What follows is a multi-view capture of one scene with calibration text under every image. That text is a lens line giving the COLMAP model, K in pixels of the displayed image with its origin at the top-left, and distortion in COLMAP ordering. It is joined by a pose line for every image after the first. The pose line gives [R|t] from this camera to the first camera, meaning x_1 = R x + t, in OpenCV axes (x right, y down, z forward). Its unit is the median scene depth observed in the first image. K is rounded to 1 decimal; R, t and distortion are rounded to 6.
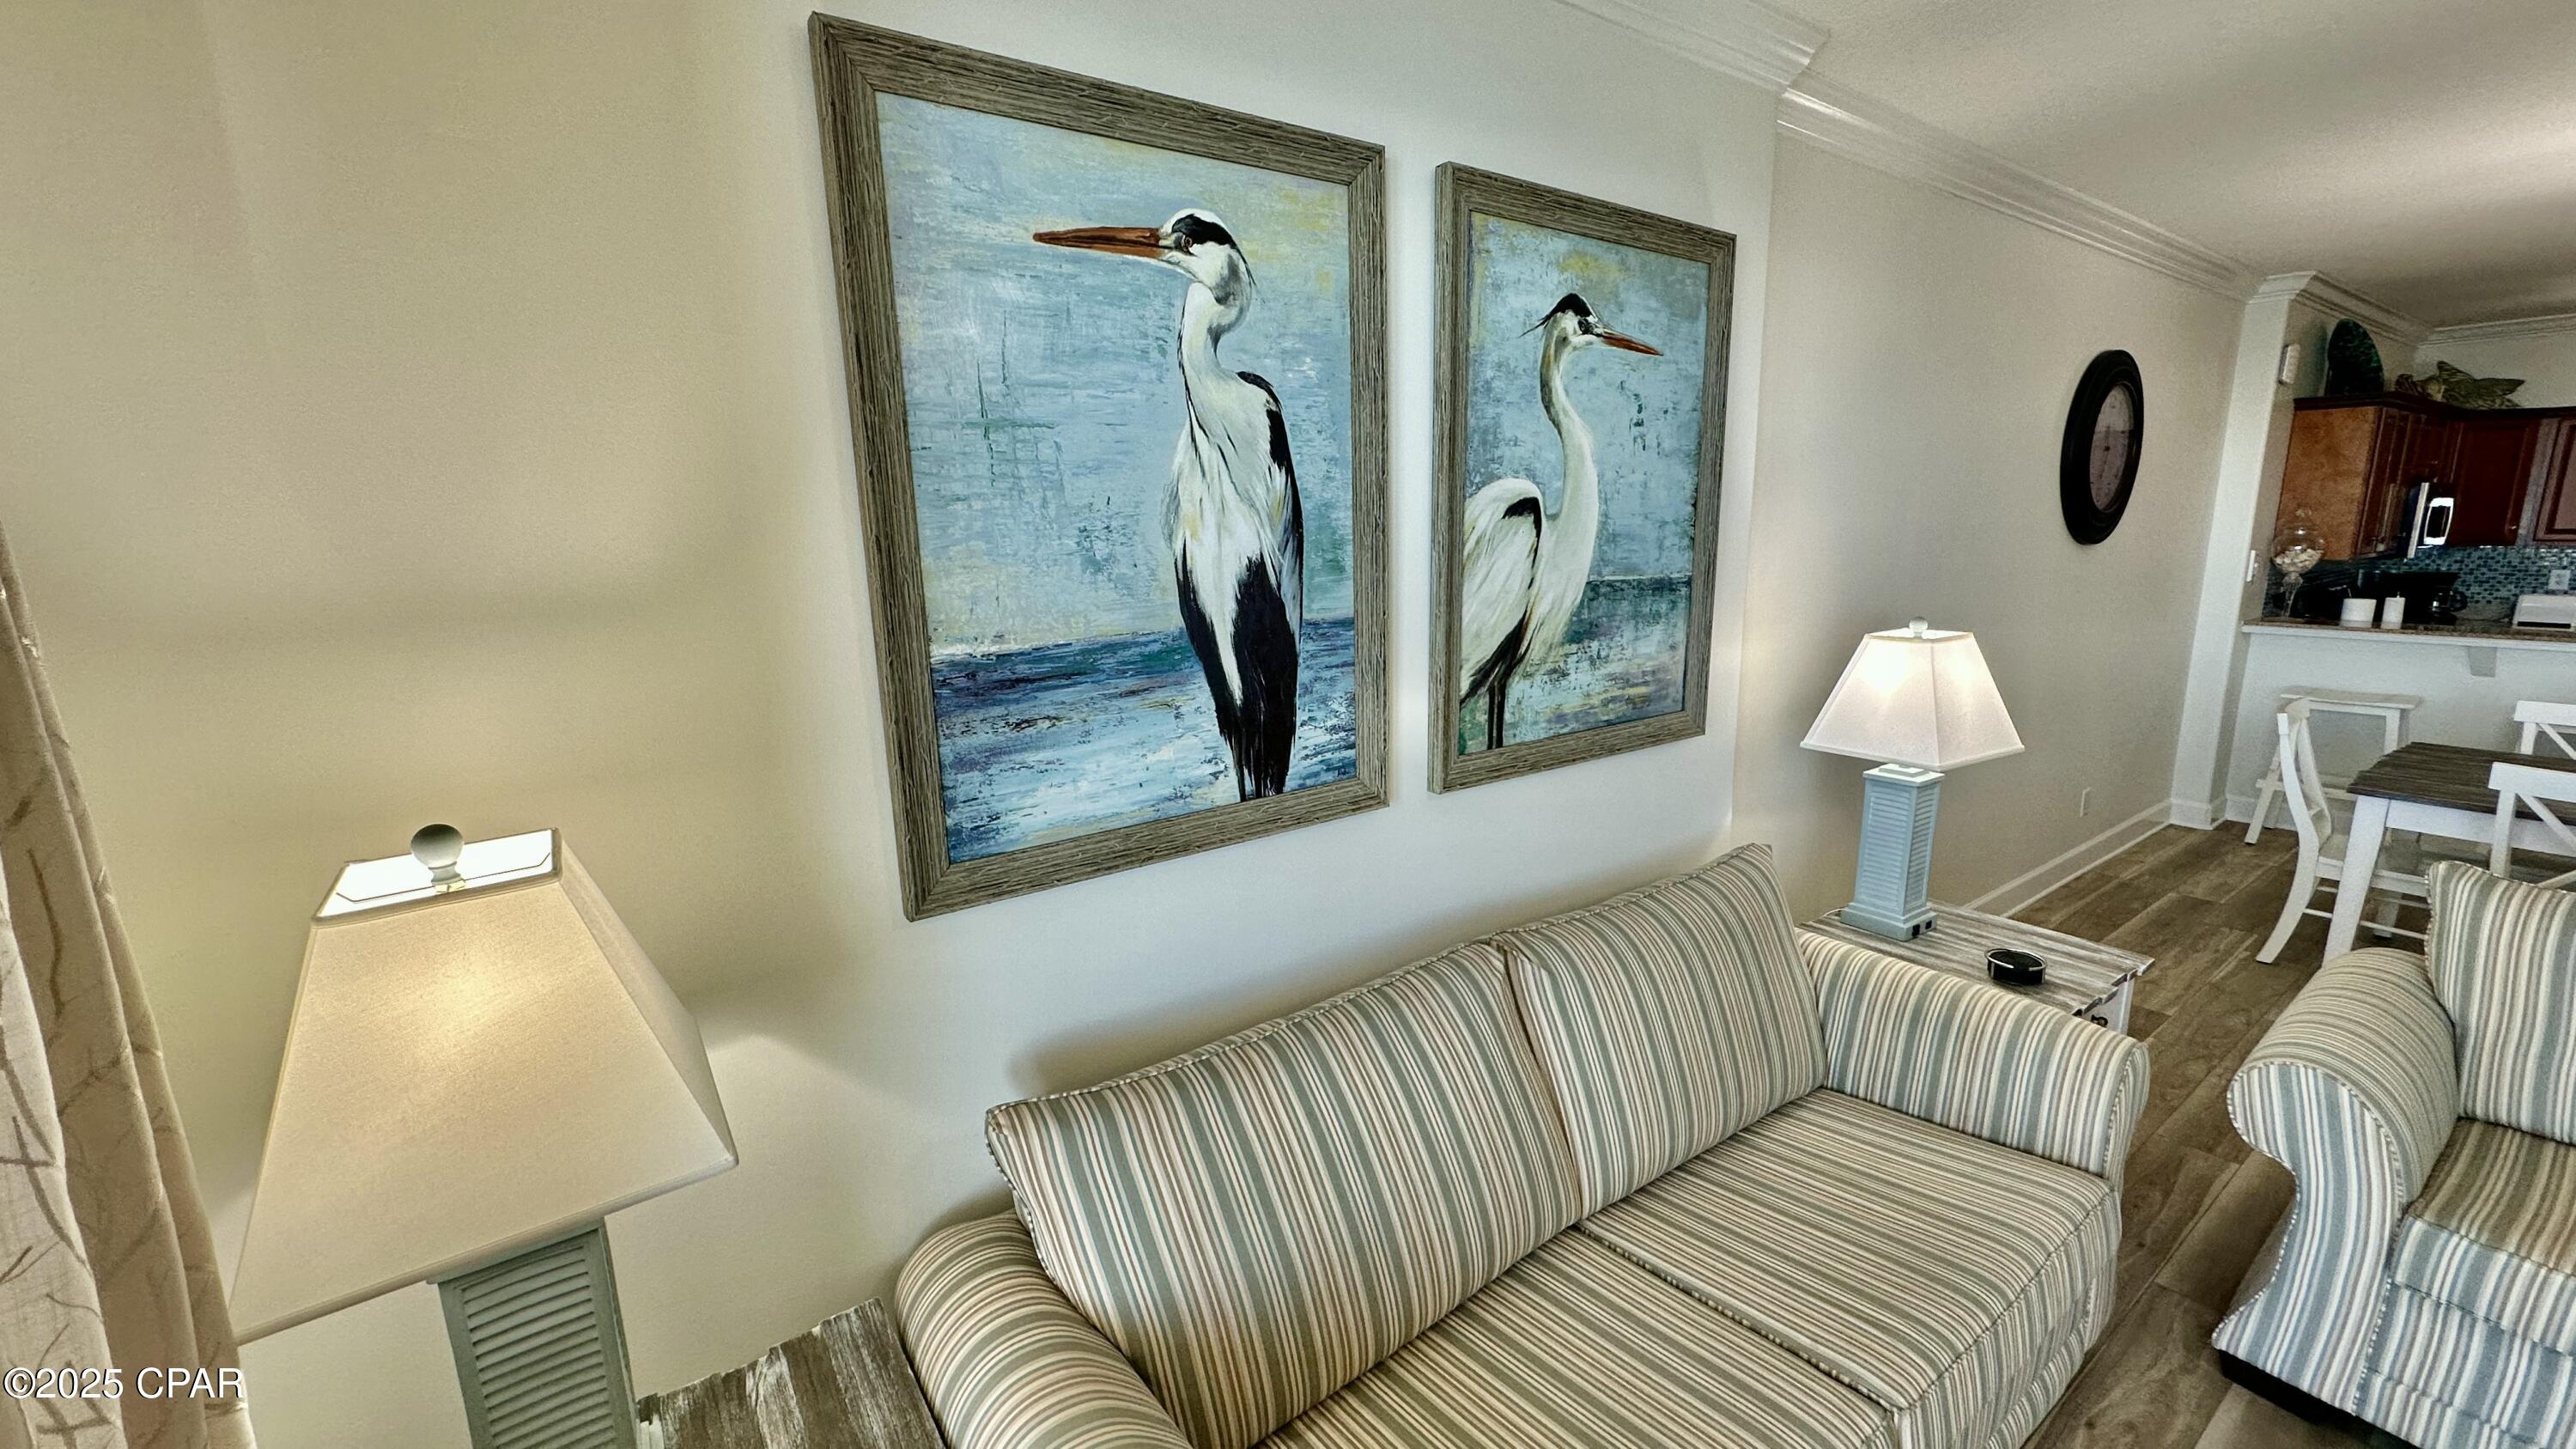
lens RADIAL K [[1025.6, 0, 1287.9], [0, 1025.6, 732.9], [0, 0, 1]] dist [0.000474, 0.000294]
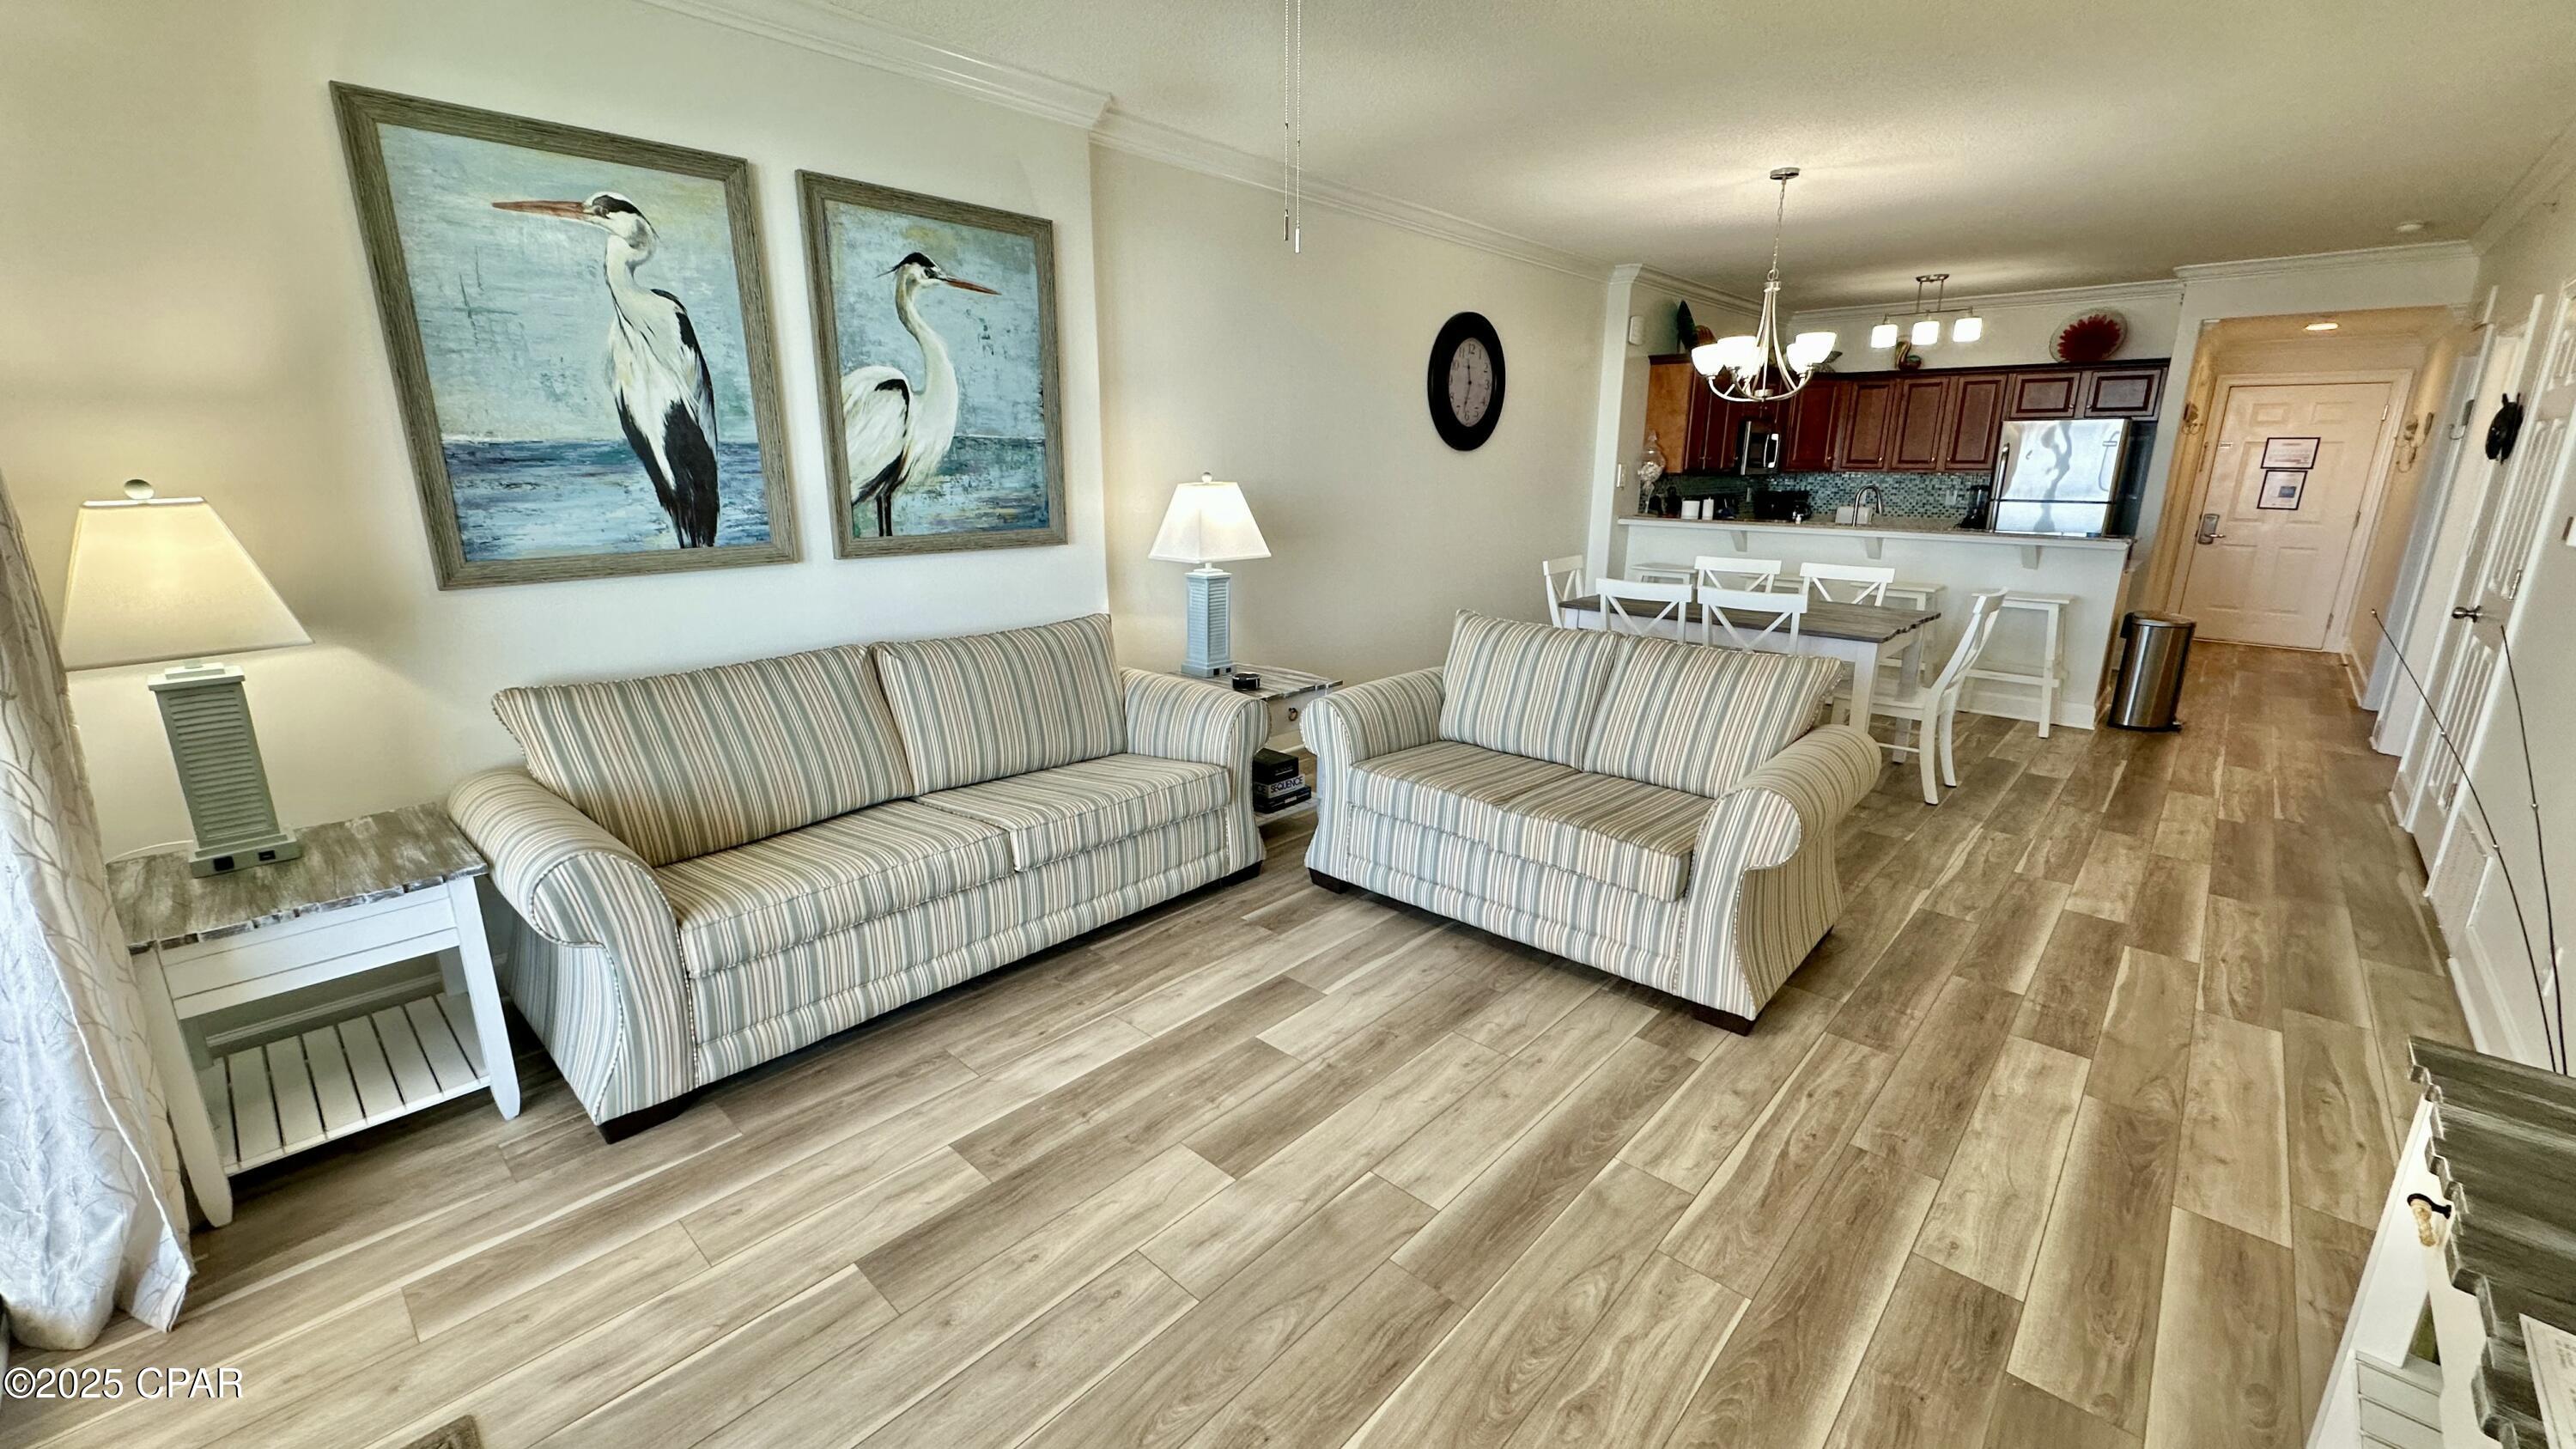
lens RADIAL K [[1025.6, 0, 1289.6], [0, 1025.6, 731.8], [0, 0, 1]] dist [0.000474, 0.000294]
pose [[0.979575, -0.027025, 0.199255, 0.605441], [0.015590, 0.998152, 0.058737, 0.290997], [-0.200474, -0.054431, 0.978186, -0.894555]]
